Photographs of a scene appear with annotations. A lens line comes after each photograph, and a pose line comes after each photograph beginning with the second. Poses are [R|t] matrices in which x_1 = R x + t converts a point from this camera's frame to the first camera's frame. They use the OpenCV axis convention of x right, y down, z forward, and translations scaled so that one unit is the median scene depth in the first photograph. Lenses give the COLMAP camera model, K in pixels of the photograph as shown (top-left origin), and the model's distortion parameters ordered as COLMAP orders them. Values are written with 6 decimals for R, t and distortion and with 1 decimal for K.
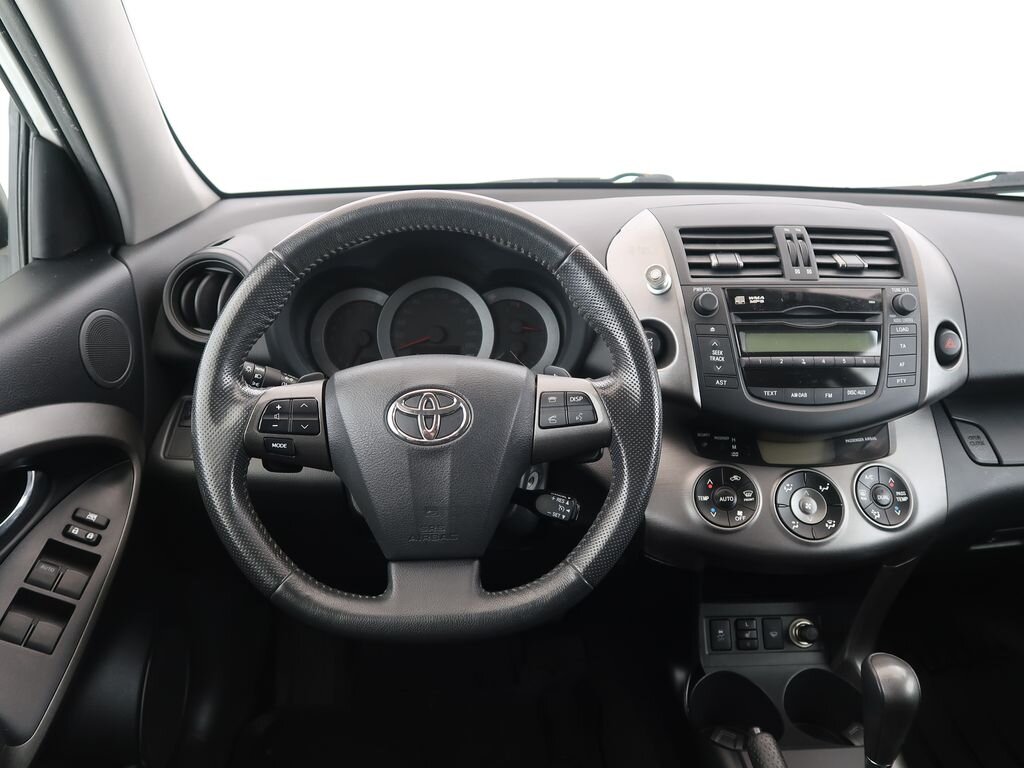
lens RADIAL K [[792.8, 0, 518.6], [0, 792.8, 373.5], [0, 0, 1]] dist [-0.016373, 0.002167]
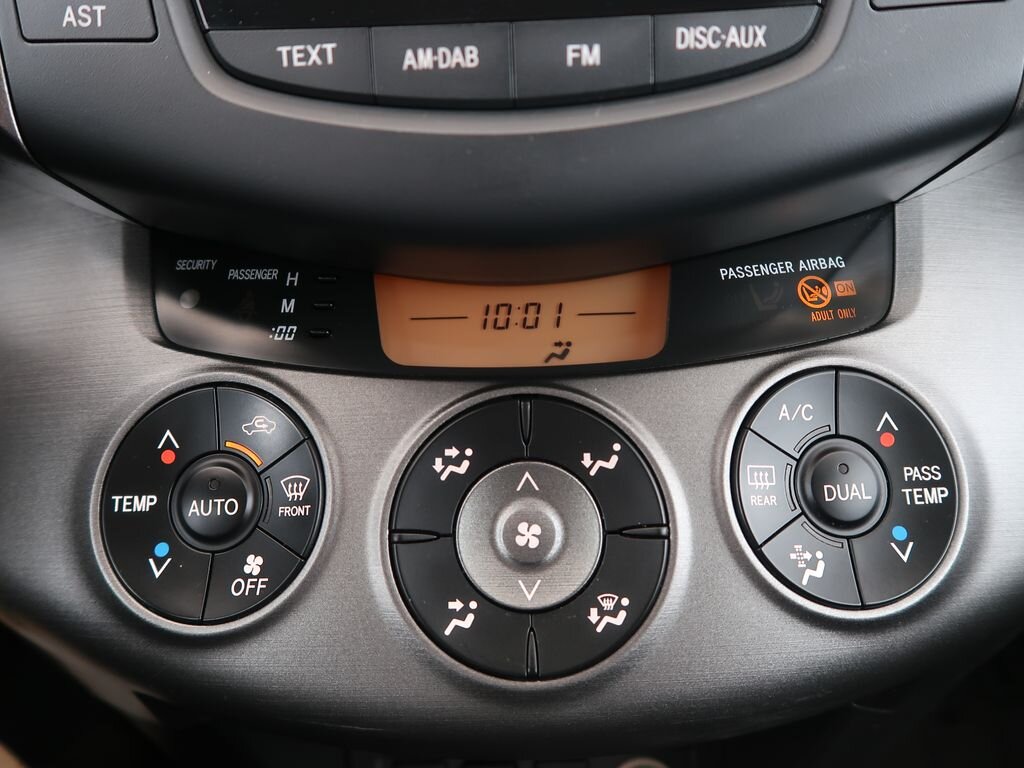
lens RADIAL K [[792.8, 0, 510.6], [0, 792.8, 379.7], [0, 0, 1]] dist [-0.016373, 0.002167]
pose [[0.995954, -0.017750, -0.088094, 0.386164], [0.032787, 0.984497, 0.172311, 0.075940], [0.083670, -0.174503, 0.981095, 0.766316]]
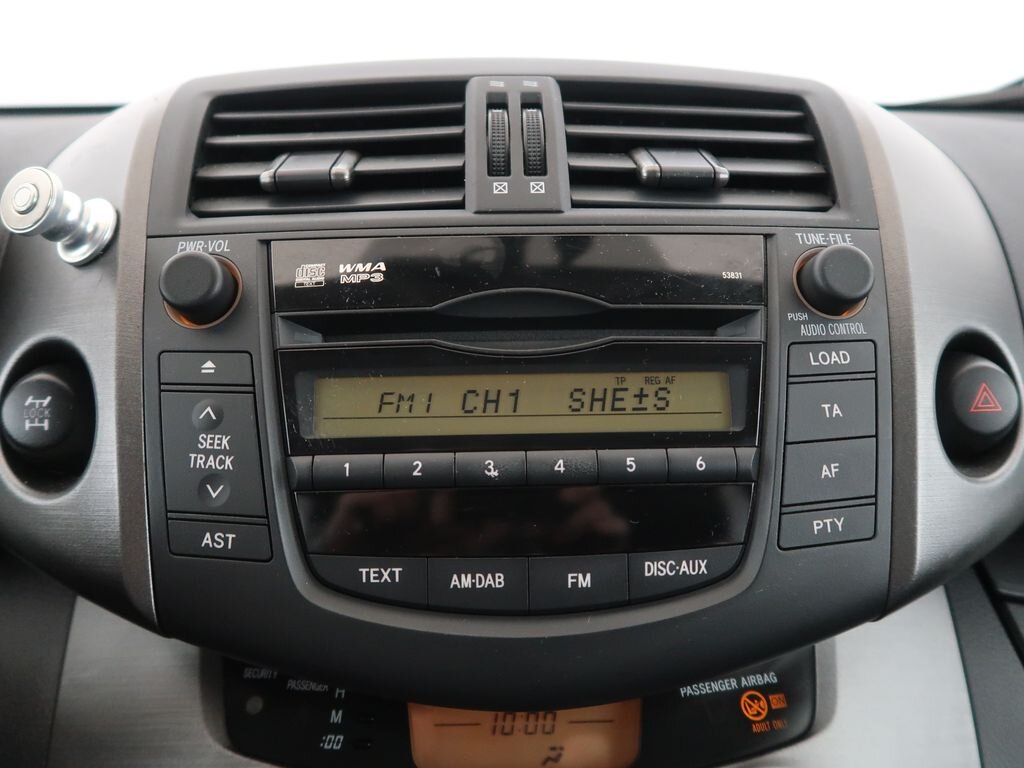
lens RADIAL K [[792.8, 0, 503.5], [0, 792.8, 375.6], [0, 0, 1]] dist [-0.016373, 0.002167]
pose [[0.998980, -0.015889, -0.042275, 0.373890], [0.013500, 0.998328, -0.056212, -0.033069], [0.043098, 0.055584, 0.997523, 0.688009]]
